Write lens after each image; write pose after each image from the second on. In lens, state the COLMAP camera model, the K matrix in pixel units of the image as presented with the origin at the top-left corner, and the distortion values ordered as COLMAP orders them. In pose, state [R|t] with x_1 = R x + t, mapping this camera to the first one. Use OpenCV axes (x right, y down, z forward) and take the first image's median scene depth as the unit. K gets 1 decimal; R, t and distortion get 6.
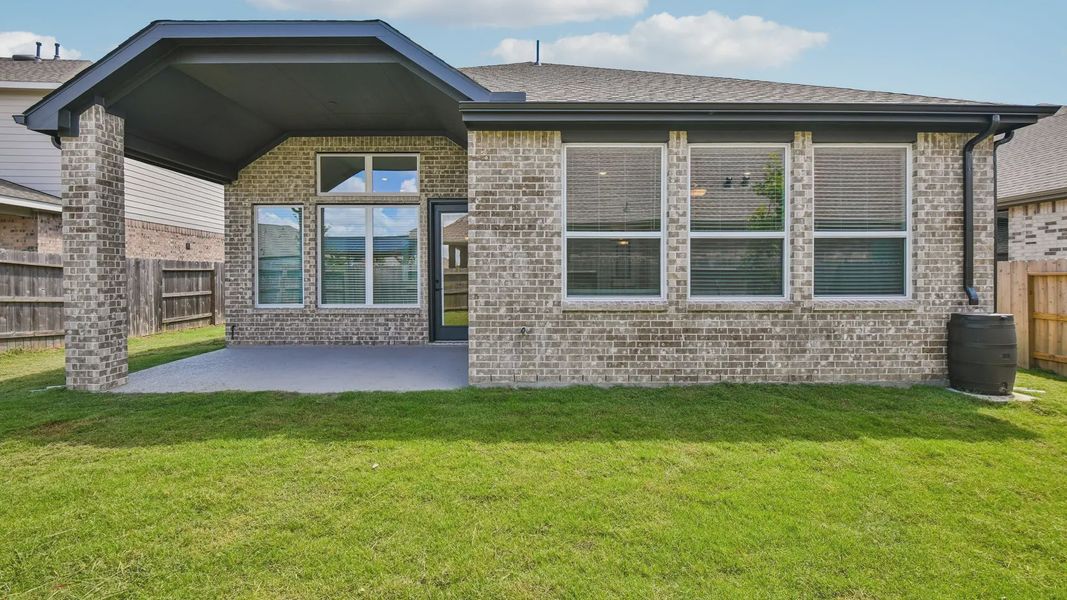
lens RADIAL K [[491.0, 0, 534.2], [0, 491.0, 278.7], [0, 0, 1]] dist [-0.011431, -0.000489]
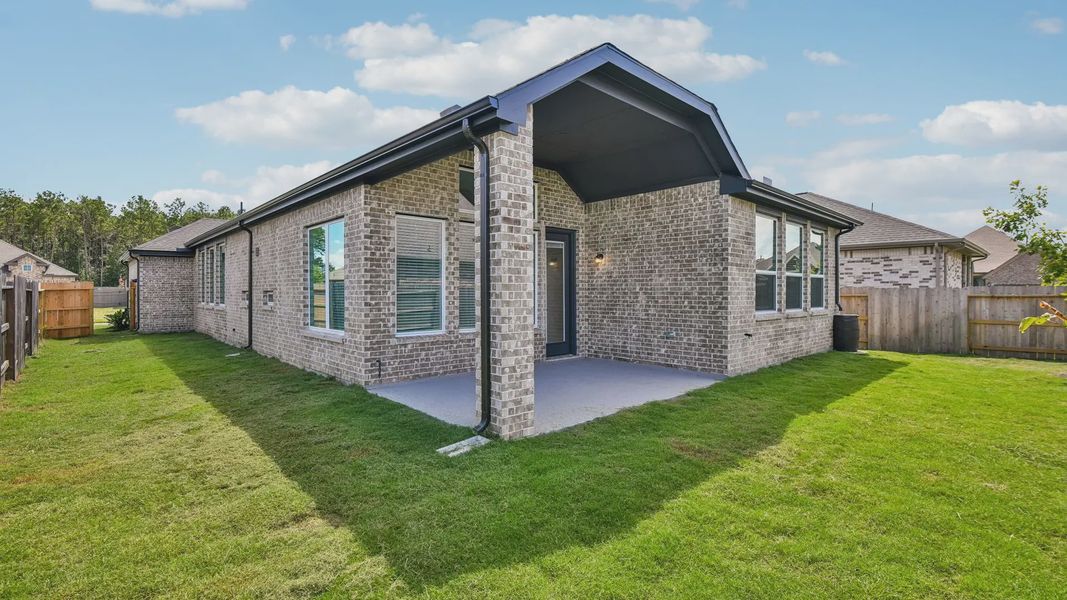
lens RADIAL K [[480.9, 0, 530.9], [0, 480.9, 293.6], [0, 0, 1]] dist [-0.013636, -0.000666]
pose [[0.736887, 0.000378, 0.676016, -1.460379], [0.004116, 0.999979, -0.005047, -0.015002], [-0.676004, 0.006502, 0.736869, 0.367757]]
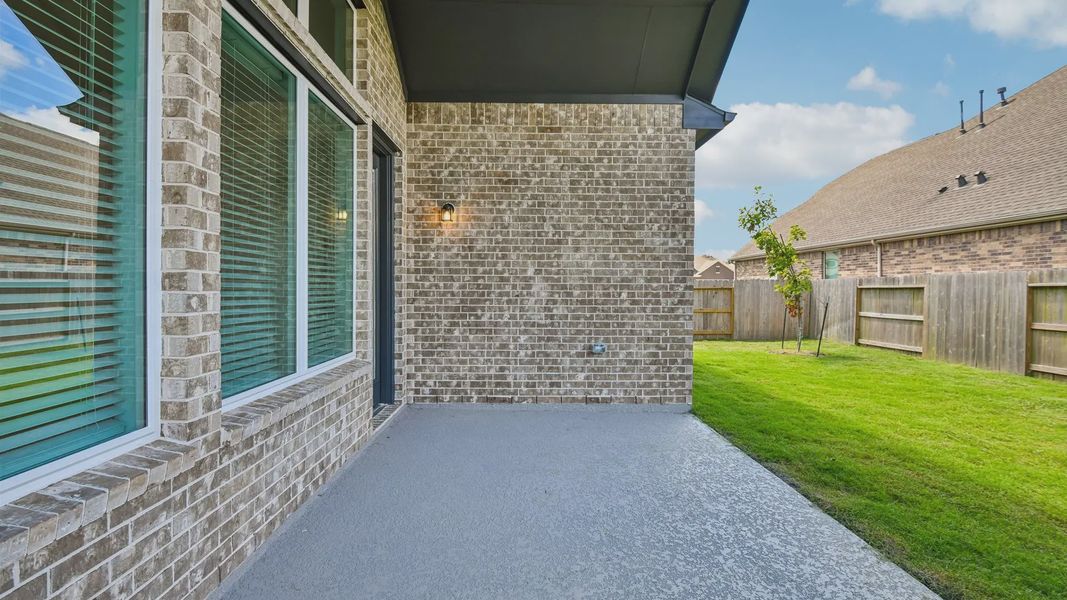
lens RADIAL K [[480.9, 0, 530.9], [0, 480.9, 293.6], [0, 0, 1]] dist [-0.013636, -0.000666]
pose [[-0.007553, -0.009365, 0.999928, -1.024267], [0.004194, 0.999947, 0.009397, -0.004649], [-0.999963, 0.004265, -0.007513, 1.303341]]
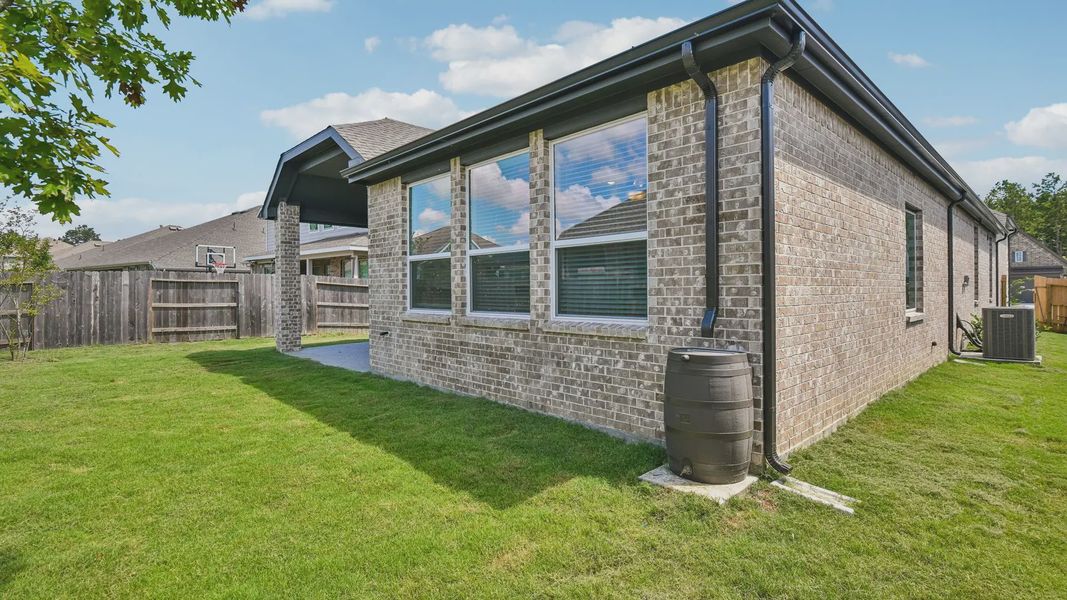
lens RADIAL K [[520.5, 0, 531.6], [0, 520.5, 292.6], [0, 0, 1]] dist [-0.001394, -0.013439]
pose [[0.667758, 0.001421, -0.744377, 1.243038], [-0.003323, 0.999994, -0.001072, -0.003552], [0.744371, 0.003189, 0.667758, 0.357519]]
